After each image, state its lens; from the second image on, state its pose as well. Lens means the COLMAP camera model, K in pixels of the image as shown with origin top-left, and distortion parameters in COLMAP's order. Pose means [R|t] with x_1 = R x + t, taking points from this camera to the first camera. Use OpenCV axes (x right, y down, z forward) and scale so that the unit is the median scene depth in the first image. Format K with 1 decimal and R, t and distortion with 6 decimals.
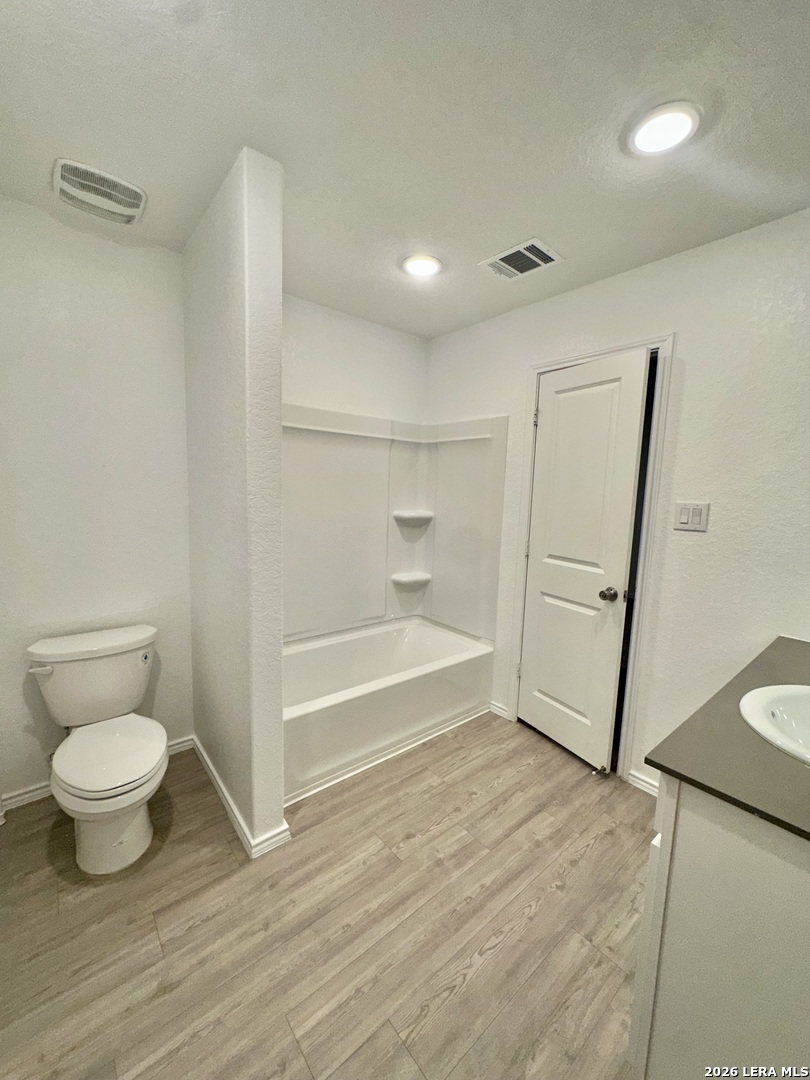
lens RADIAL K [[433.2, 0, 403.3], [0, 433.2, 545.9], [0, 0, 1]] dist [-0.001514, 0.000107]
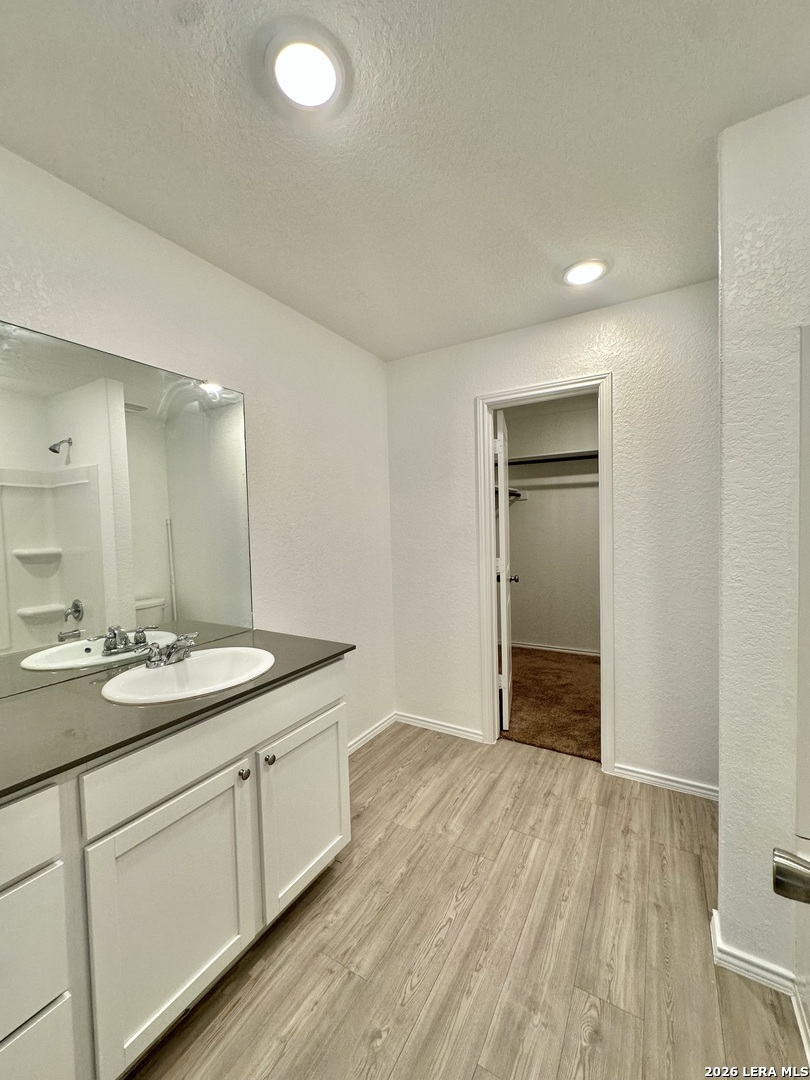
lens RADIAL K [[433.2, 0, 405.5], [0, 433.2, 541.0], [0, 0, 1]] dist [-0.001514, 0.000107]
pose [[-0.941539, -0.000108, -0.336905, 0.630138], [-0.053411, 0.987401, 0.148952, -0.171241], [0.332644, 0.158239, -0.929682, 1.754596]]
